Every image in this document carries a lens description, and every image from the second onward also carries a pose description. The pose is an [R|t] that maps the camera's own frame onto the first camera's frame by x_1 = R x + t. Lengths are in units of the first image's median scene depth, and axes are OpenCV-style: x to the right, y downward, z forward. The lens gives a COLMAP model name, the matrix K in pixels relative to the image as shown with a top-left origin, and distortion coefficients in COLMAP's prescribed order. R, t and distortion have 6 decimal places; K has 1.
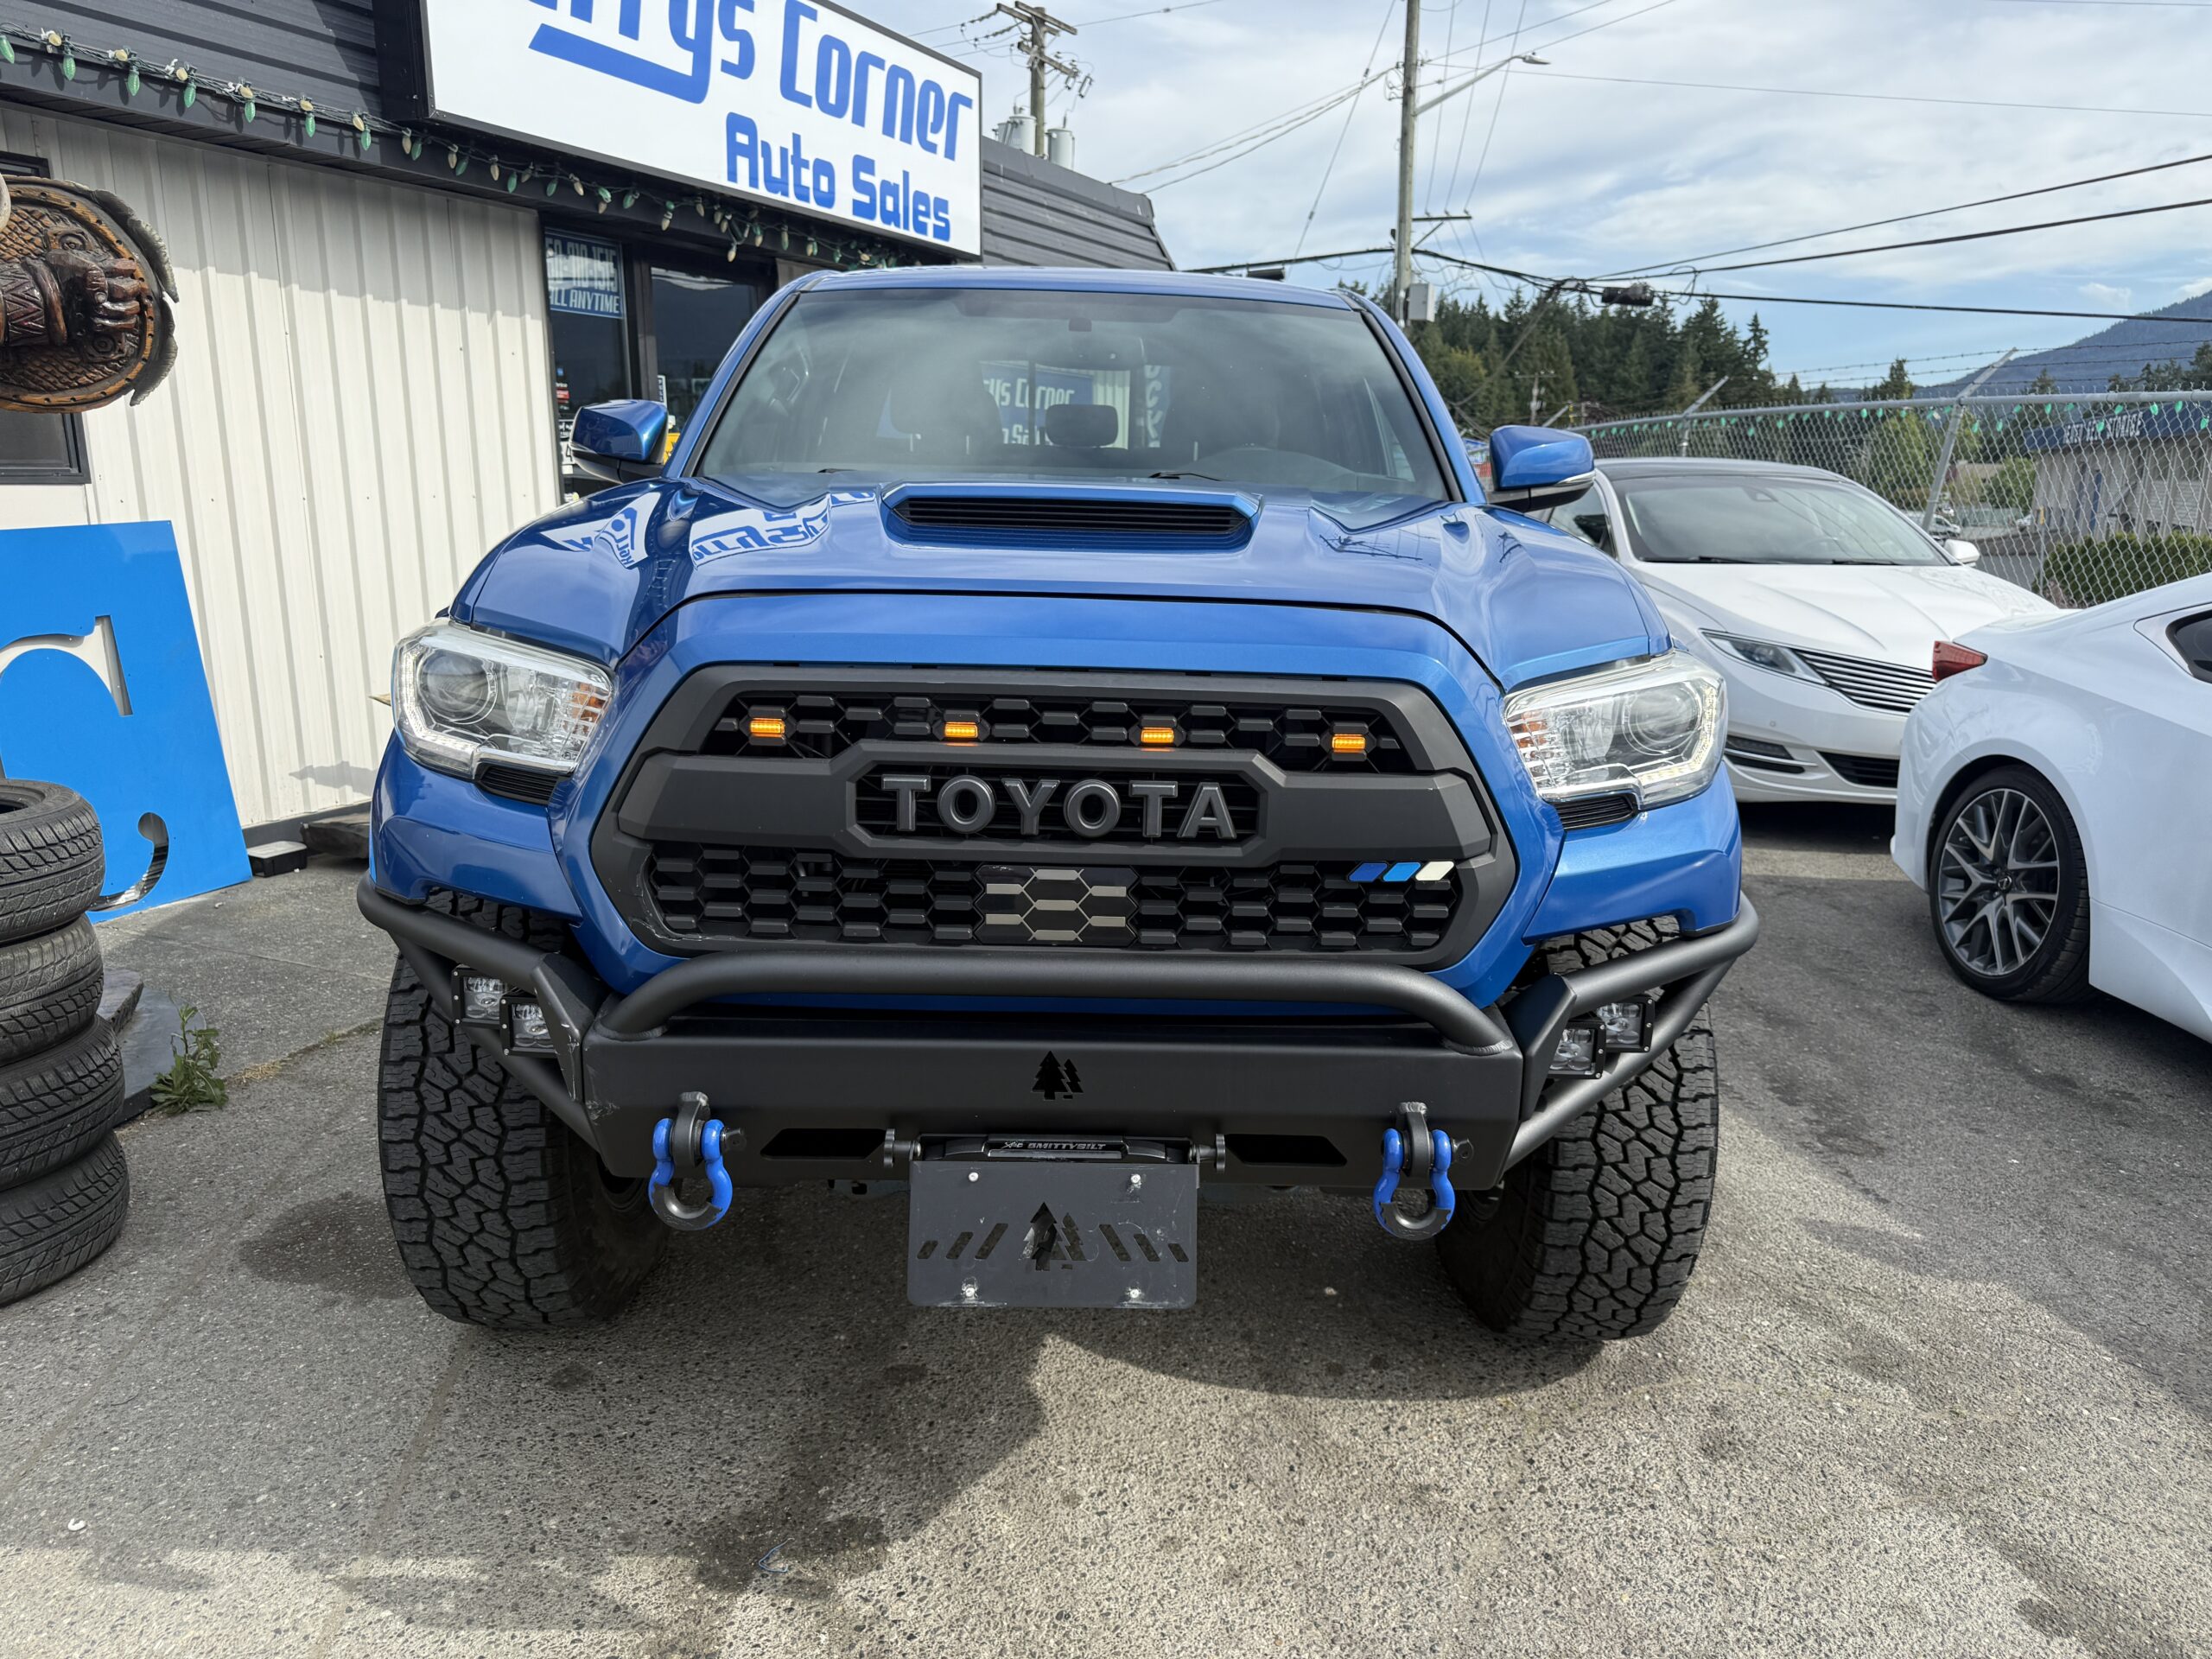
lens RADIAL K [[1588.8, 0, 1102.3], [0, 1588.8, 829.0], [0, 0, 1]] dist [0.018023, -0.016318]
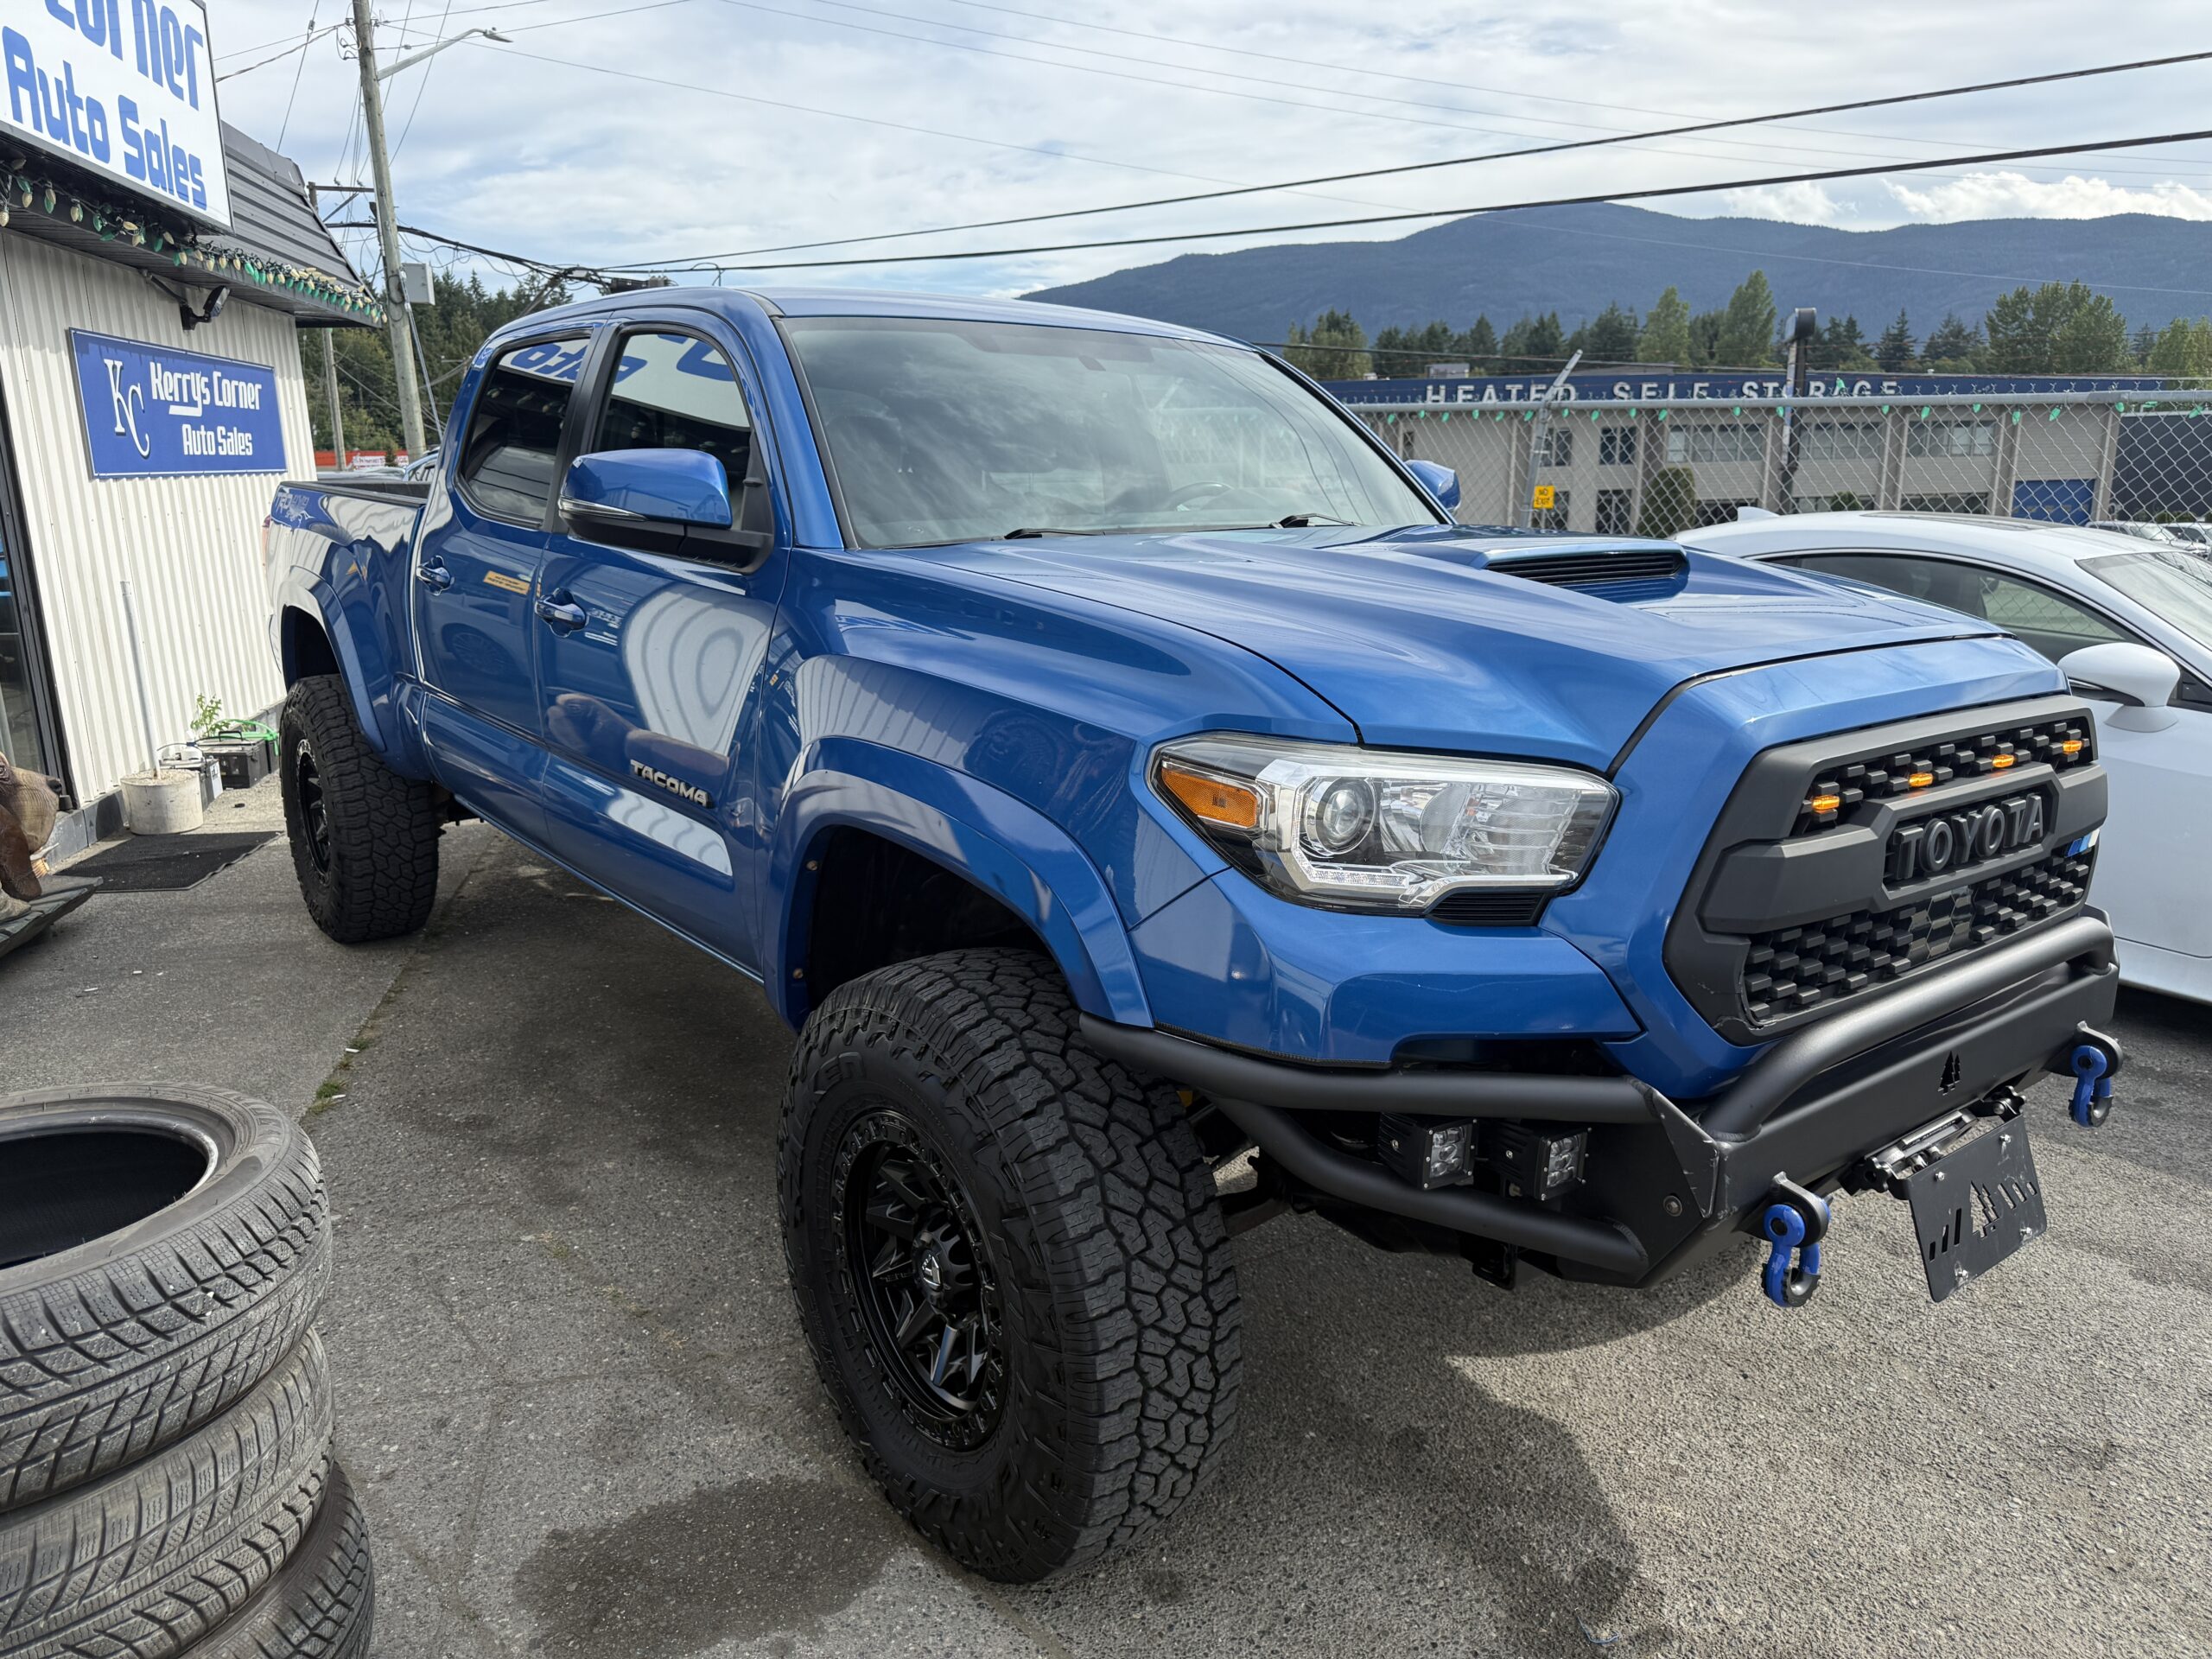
lens RADIAL K [[1588.8, 0, 1106.5], [0, 1588.8, 826.7], [0, 0, 1]] dist [0.018023, -0.016318]
pose [[0.796156, -0.155915, 0.584660, -0.274567], [0.151614, 0.986812, 0.056700, -0.041010], [-0.585790, 0.043501, 0.809295, 0.100330]]
